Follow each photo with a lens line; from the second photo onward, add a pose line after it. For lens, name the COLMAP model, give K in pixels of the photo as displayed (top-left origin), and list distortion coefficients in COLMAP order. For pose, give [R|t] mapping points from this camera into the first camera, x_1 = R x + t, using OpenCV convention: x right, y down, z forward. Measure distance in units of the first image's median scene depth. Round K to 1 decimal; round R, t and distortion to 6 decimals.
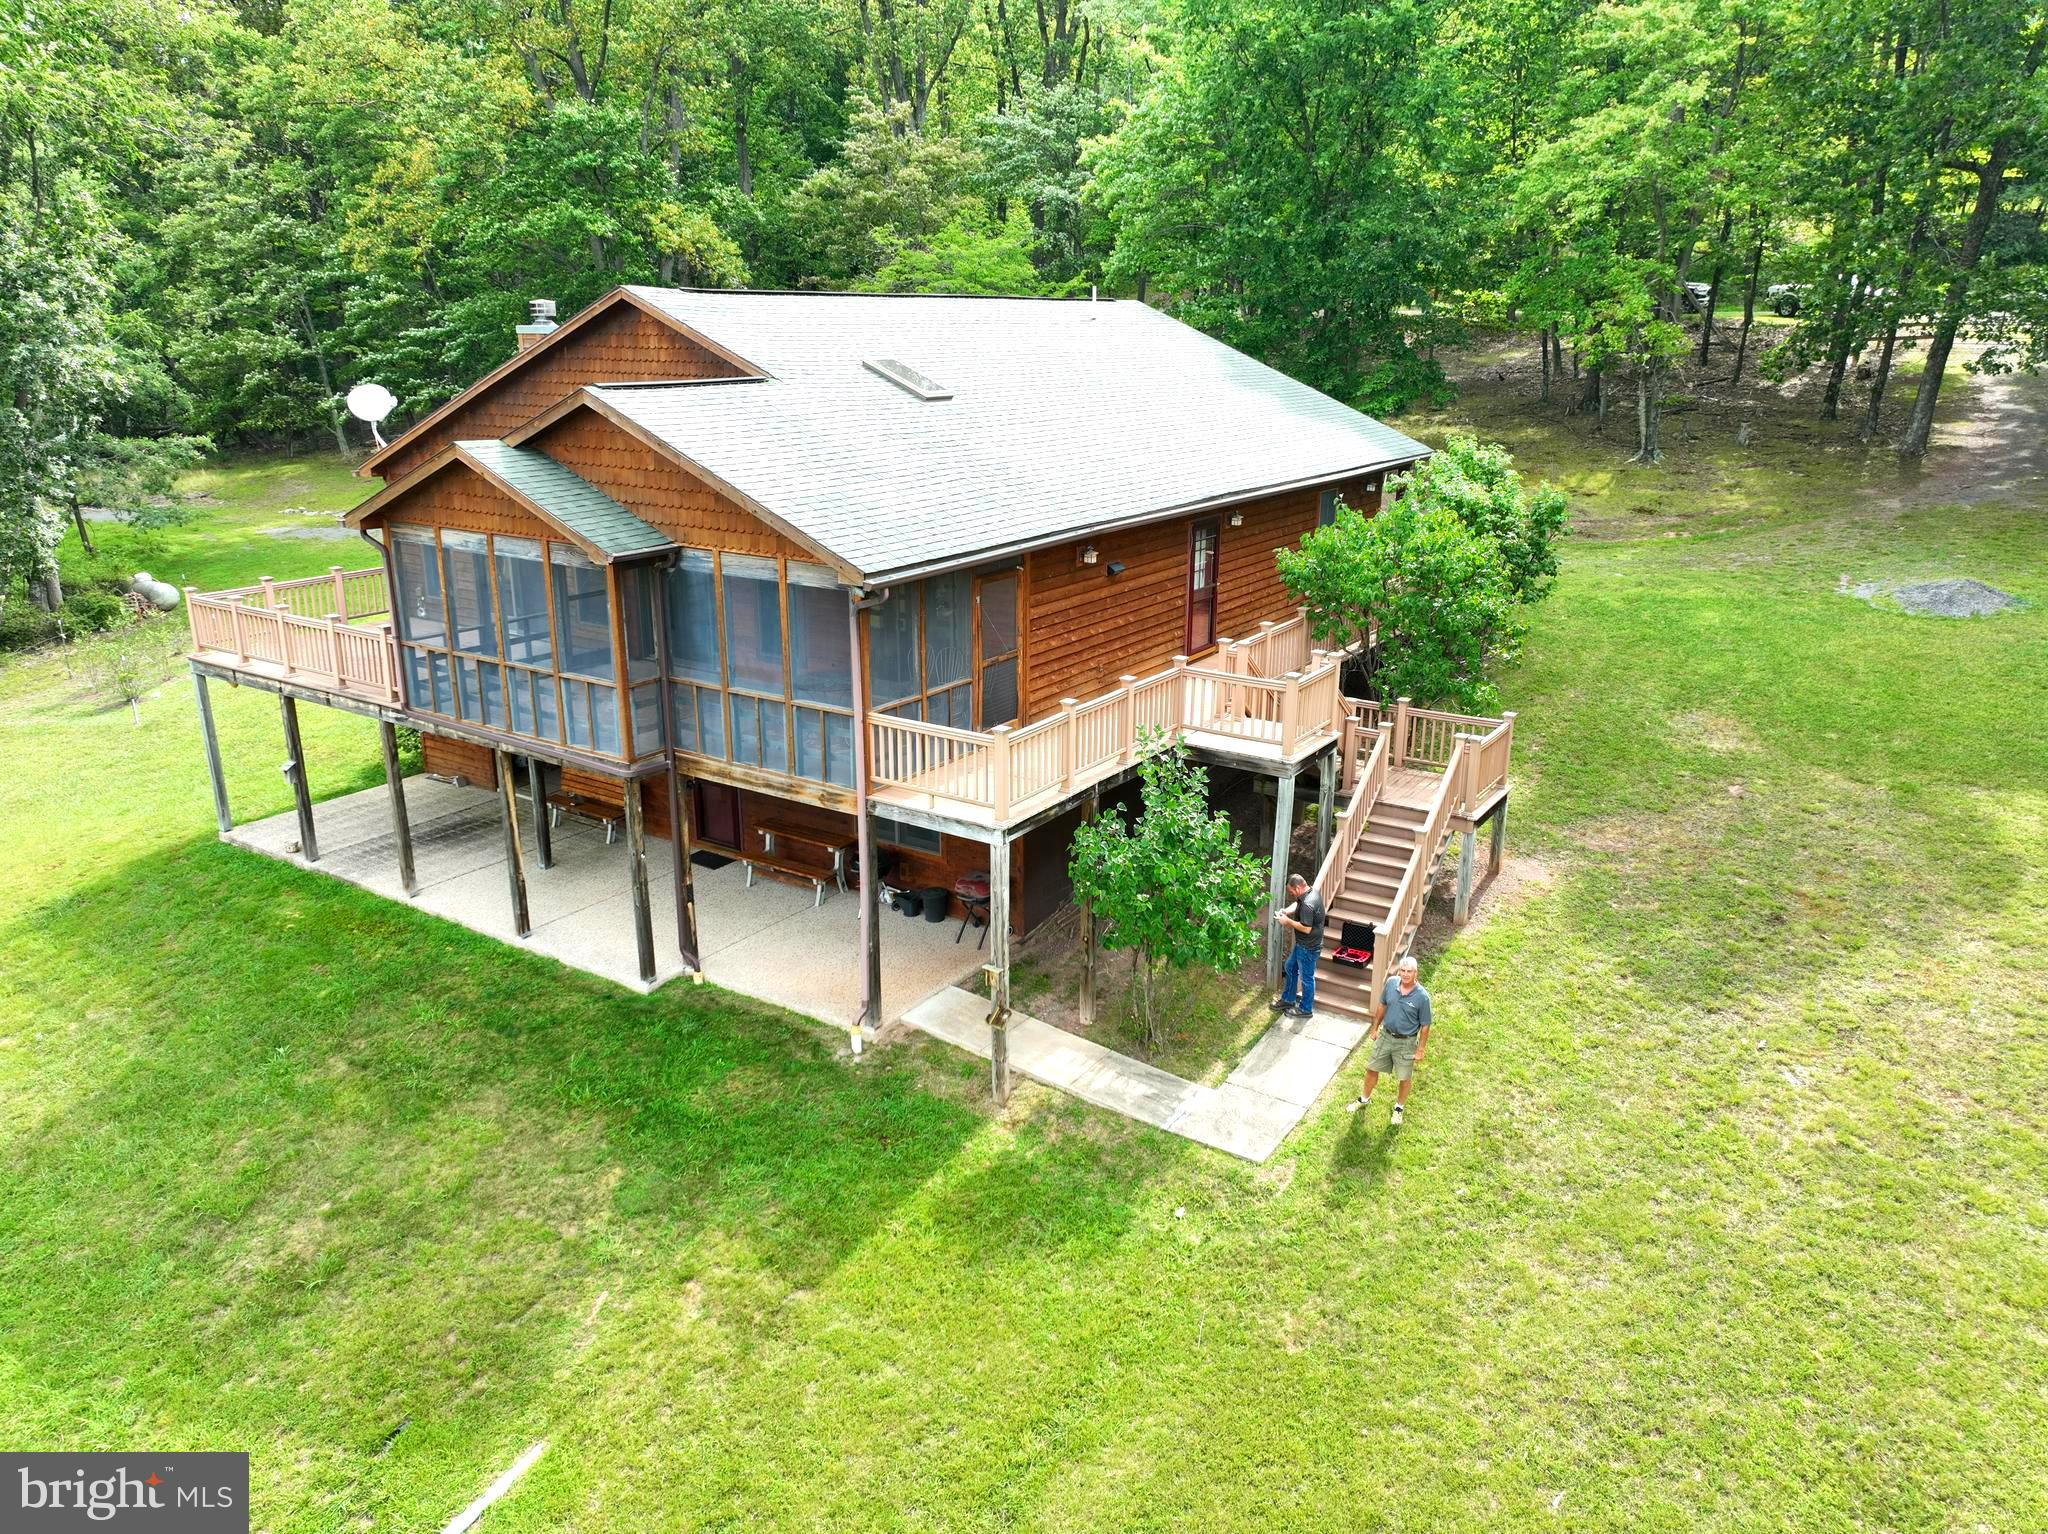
lens RADIAL K [[1444.1, 0, 1035.0], [0, 1444.1, 754.4], [0, 0, 1]] dist [0.002985, 0.008889]
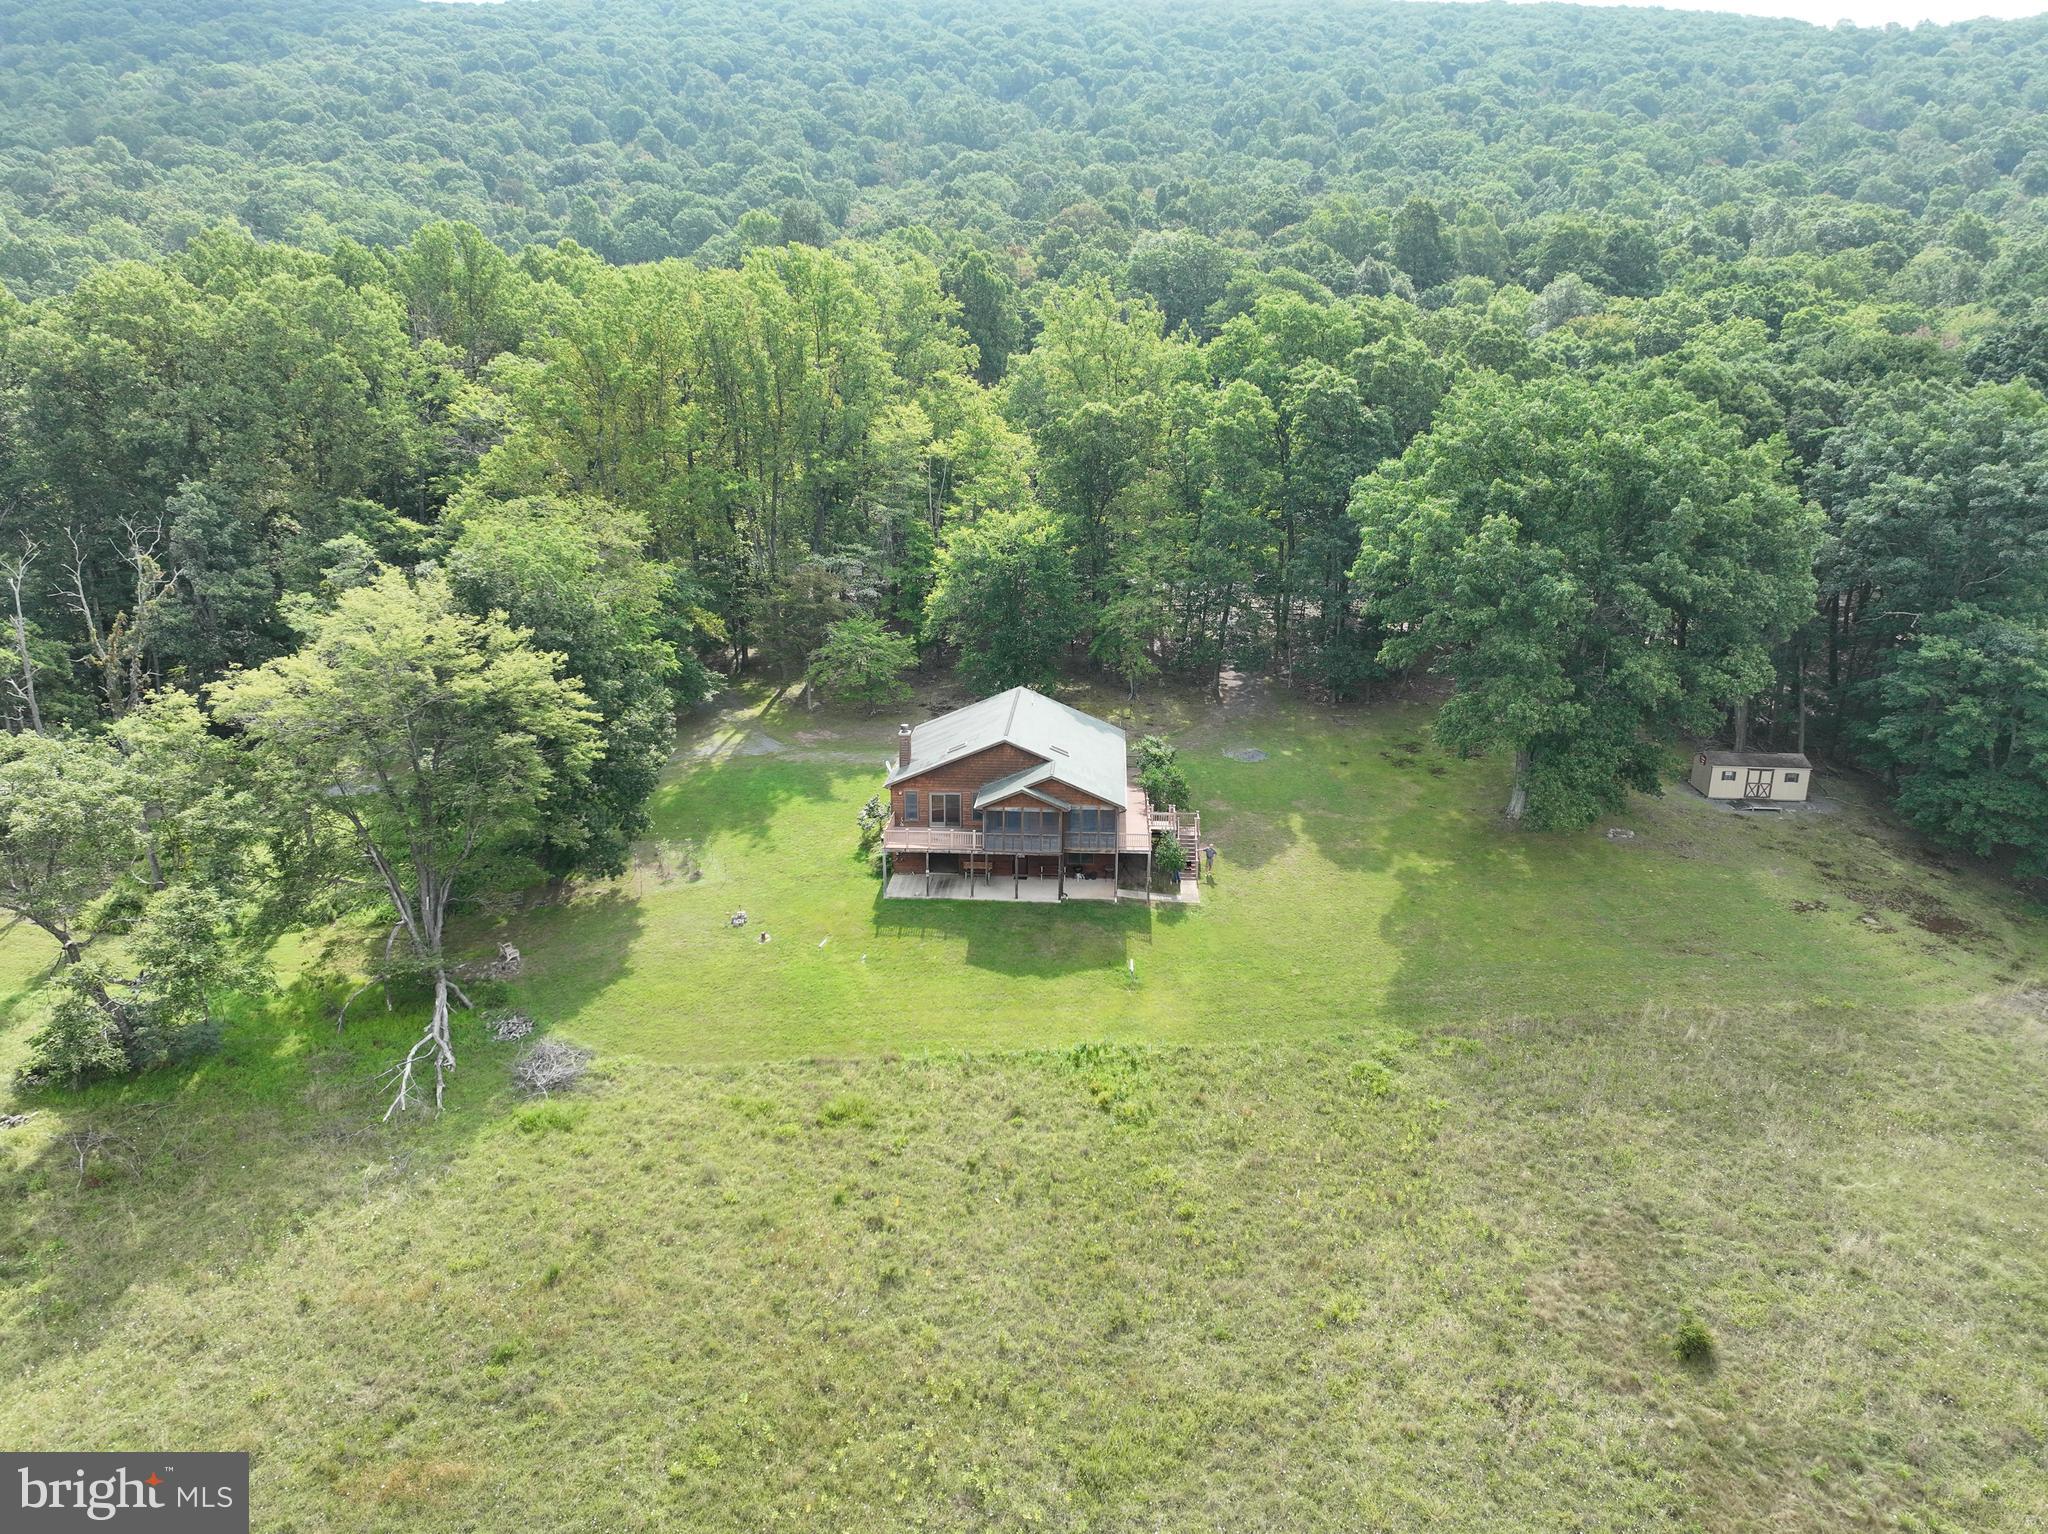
lens RADIAL K [[1444.1, 0, 1035.0], [0, 1444.1, 754.4], [0, 0, 1]] dist [0.002985, 0.008889]
pose [[0.860163, -0.128326, 0.493611, -2.632788], [0.142469, 0.989758, 0.009045, -0.361629], [-0.489716, 0.062544, 0.869636, -3.053282]]
